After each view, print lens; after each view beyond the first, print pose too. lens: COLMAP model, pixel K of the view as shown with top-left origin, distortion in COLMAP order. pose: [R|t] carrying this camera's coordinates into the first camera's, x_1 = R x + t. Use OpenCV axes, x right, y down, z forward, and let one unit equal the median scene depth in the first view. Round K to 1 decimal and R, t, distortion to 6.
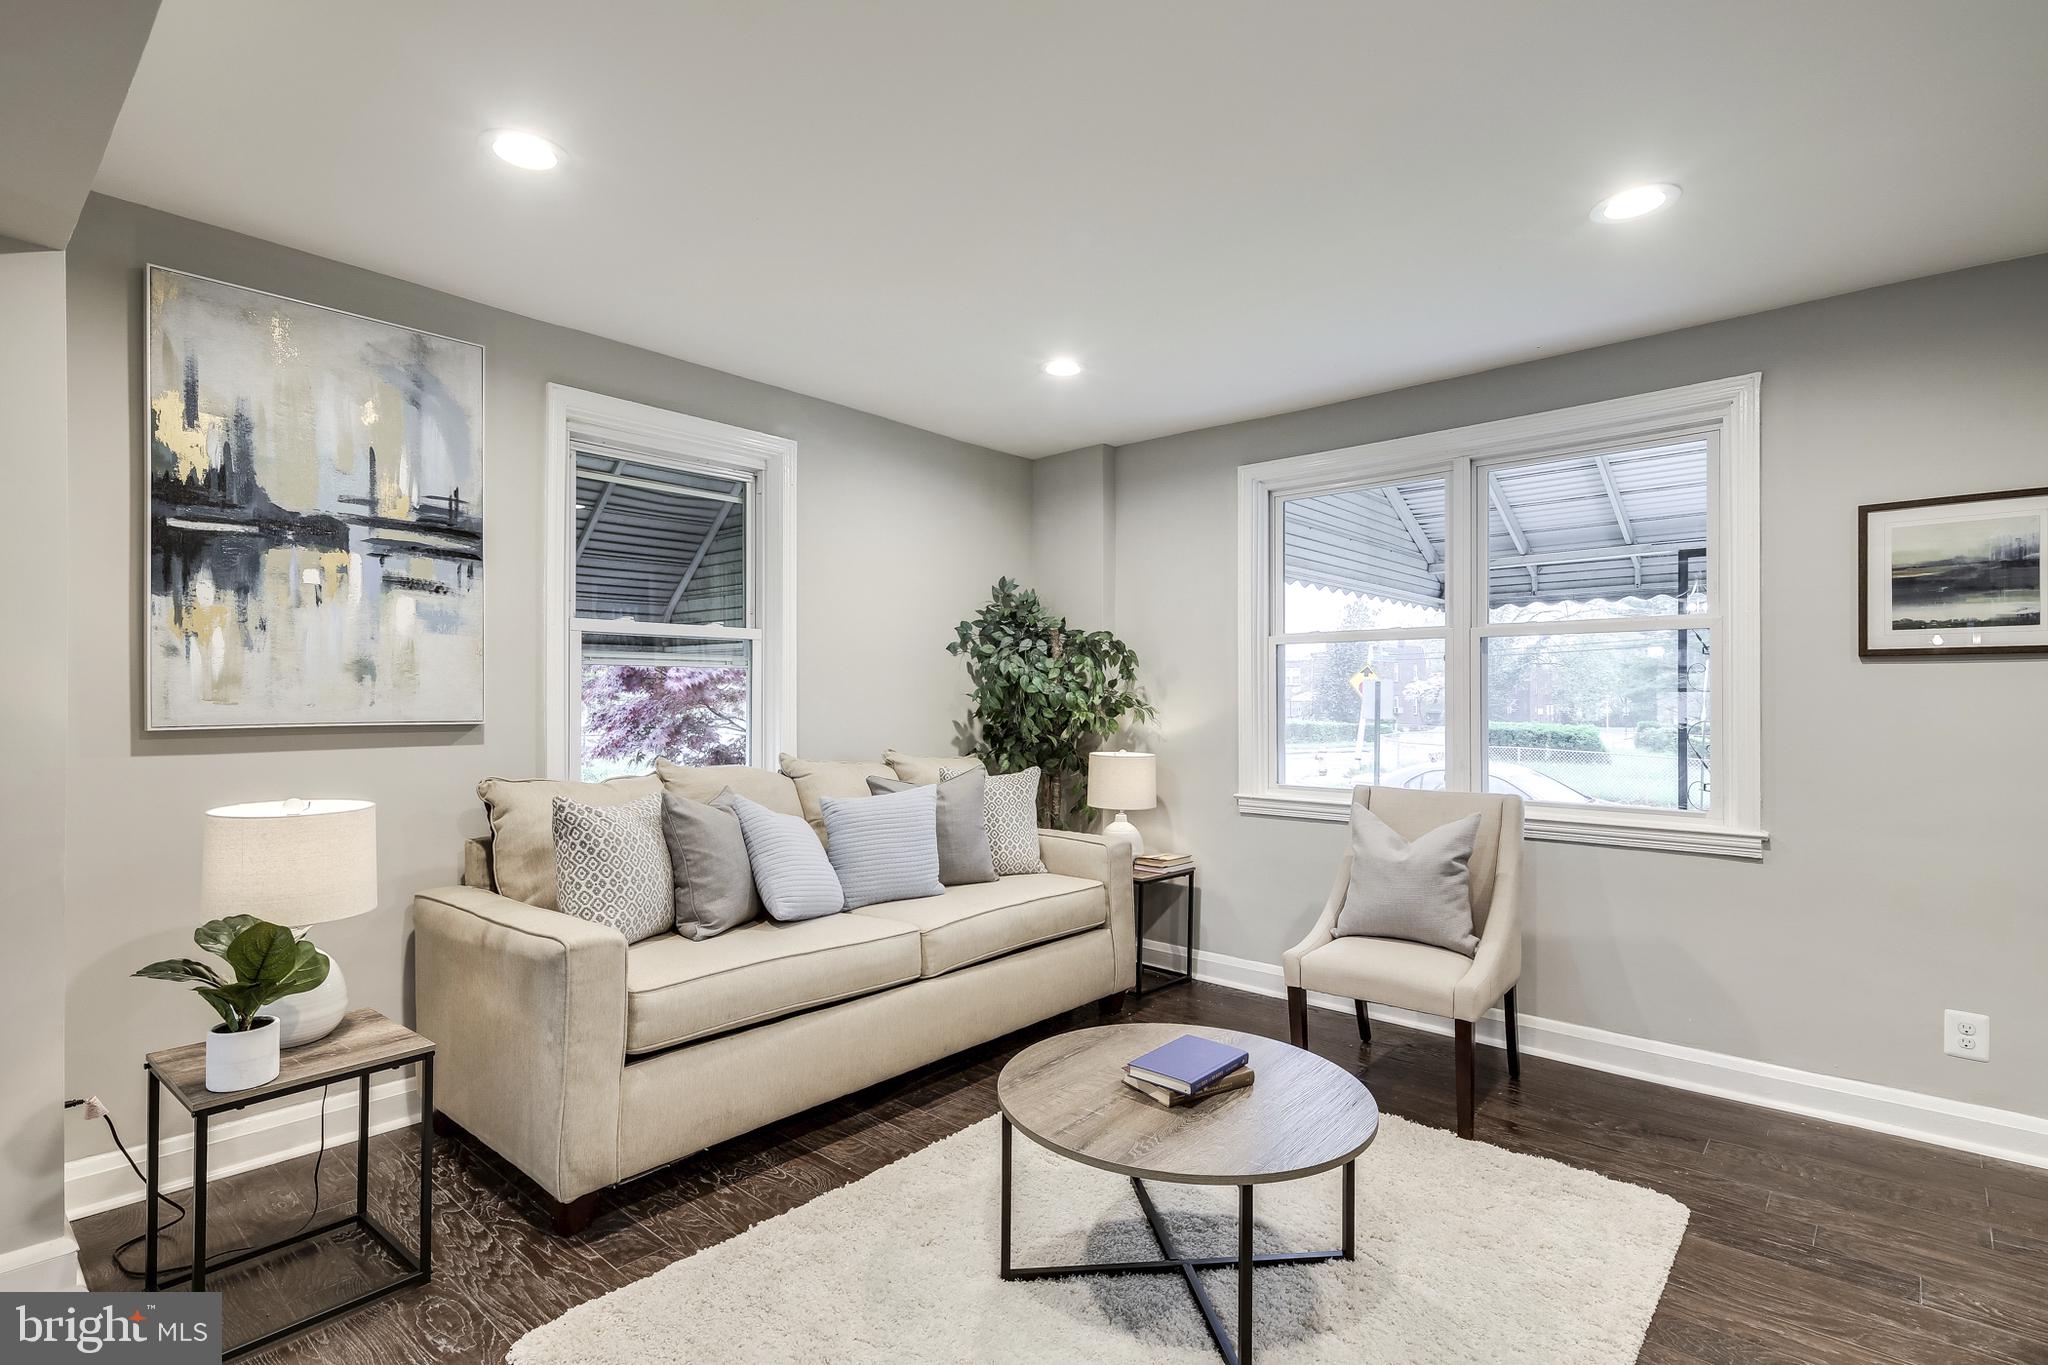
lens RADIAL K [[988.9, 0, 1025.1], [0, 988.9, 689.5], [0, 0, 1]] dist [0.020385, -0.006386]
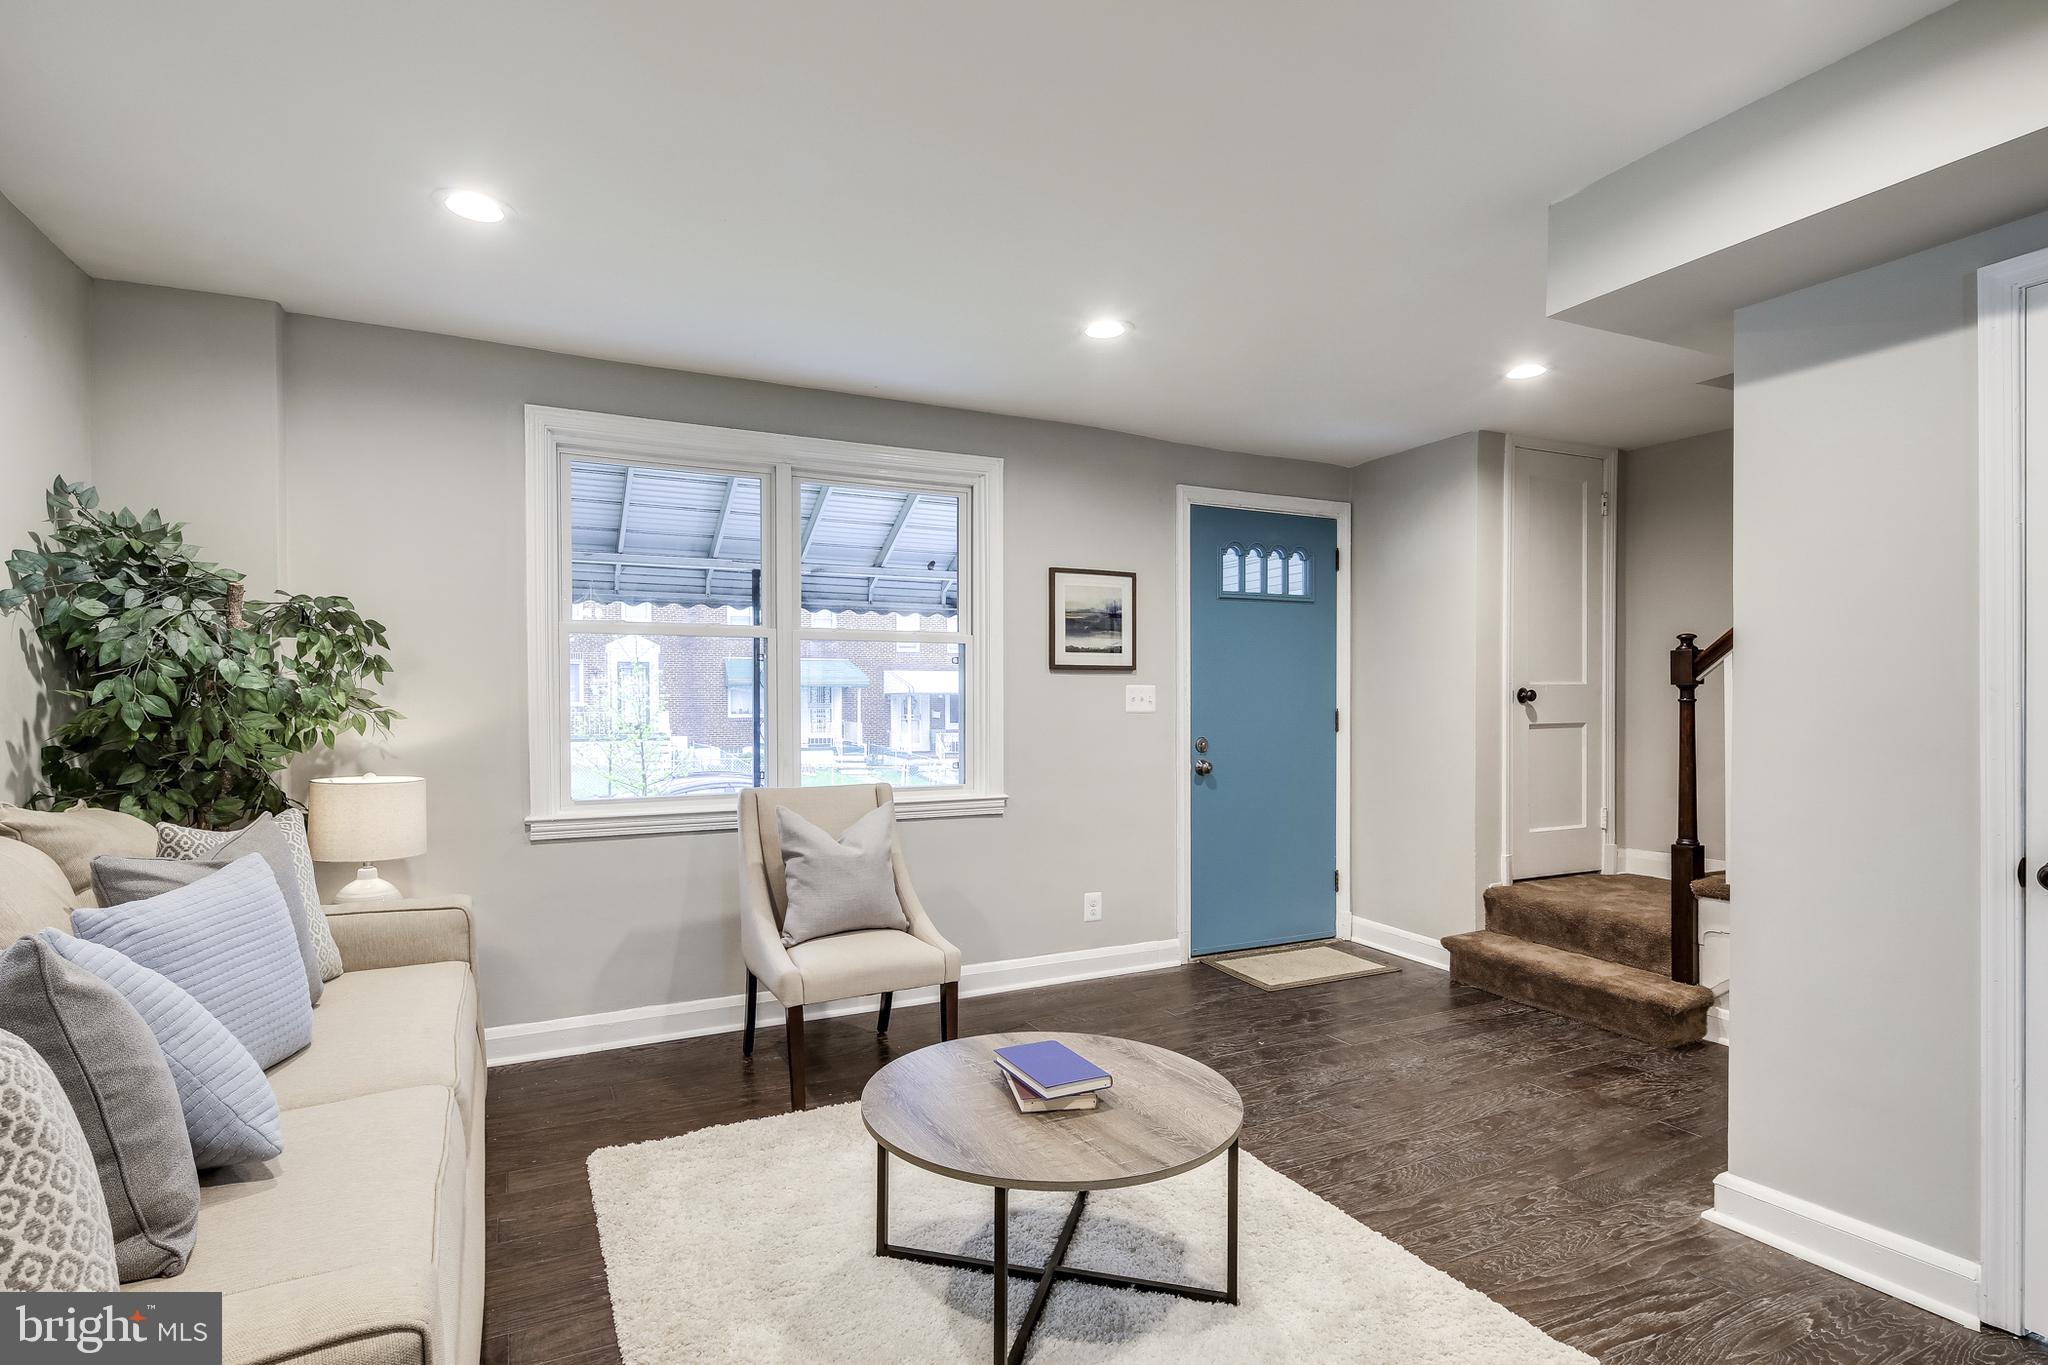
lens RADIAL K [[1005.5, 0, 1026.6], [0, 1005.5, 706.9], [0, 0, 1]] dist [-0.000027, -0.001775]
pose [[0.370112, -0.009932, 0.928934, -0.581954], [-0.008468, 0.999865, 0.014064, 0.002521], [-0.928948, -0.013072, 0.369978, 0.497823]]
